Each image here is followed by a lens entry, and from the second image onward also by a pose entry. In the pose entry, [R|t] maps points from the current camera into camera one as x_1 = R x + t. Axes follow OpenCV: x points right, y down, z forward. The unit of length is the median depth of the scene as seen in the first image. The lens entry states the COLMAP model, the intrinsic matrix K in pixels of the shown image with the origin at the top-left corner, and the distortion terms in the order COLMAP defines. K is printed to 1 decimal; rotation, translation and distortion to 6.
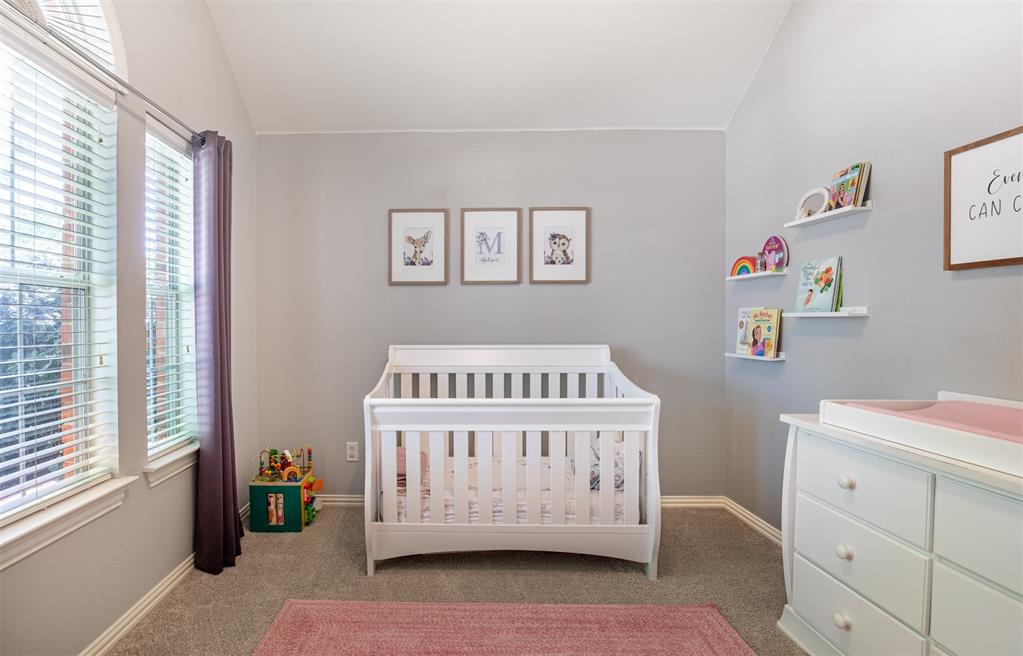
lens RADIAL K [[495.2, 0, 511.3], [0, 495.2, 330.5], [0, 0, 1]] dist [-0.028073, -0.000280]
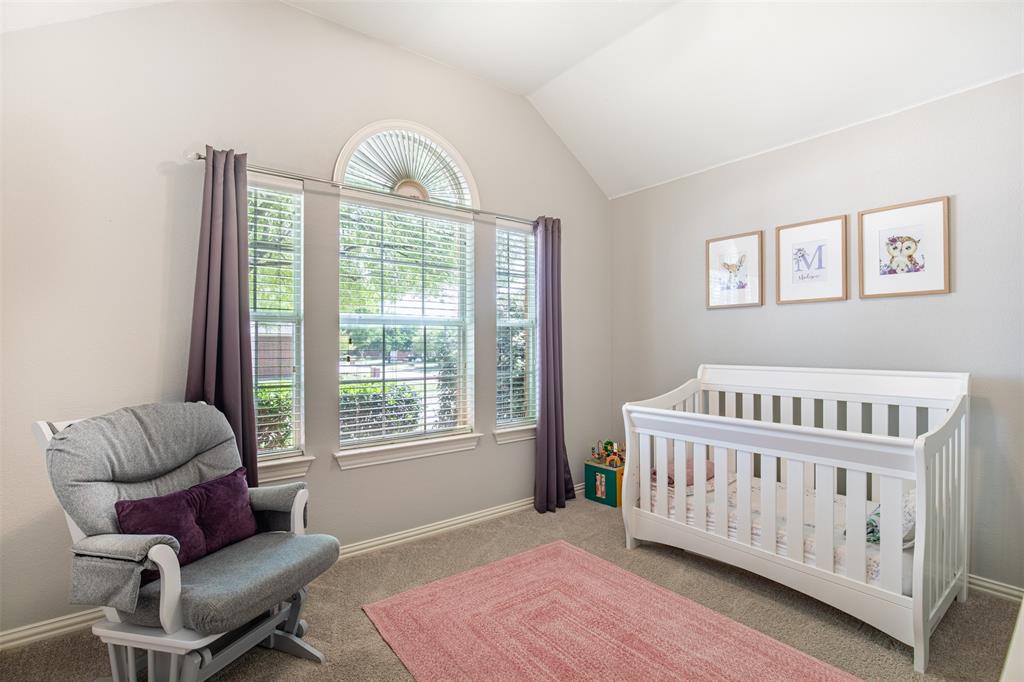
lens RADIAL K [[465.7, 0, 512.6], [0, 465.7, 345.4], [0, 0, 1]] dist [-0.020248, 0.000878]
pose [[0.634762, 0.003528, -0.772700, 0.333255], [-0.011381, 0.999924, -0.004784, -0.003179], [0.772624, 0.011831, 0.634754, 0.020208]]
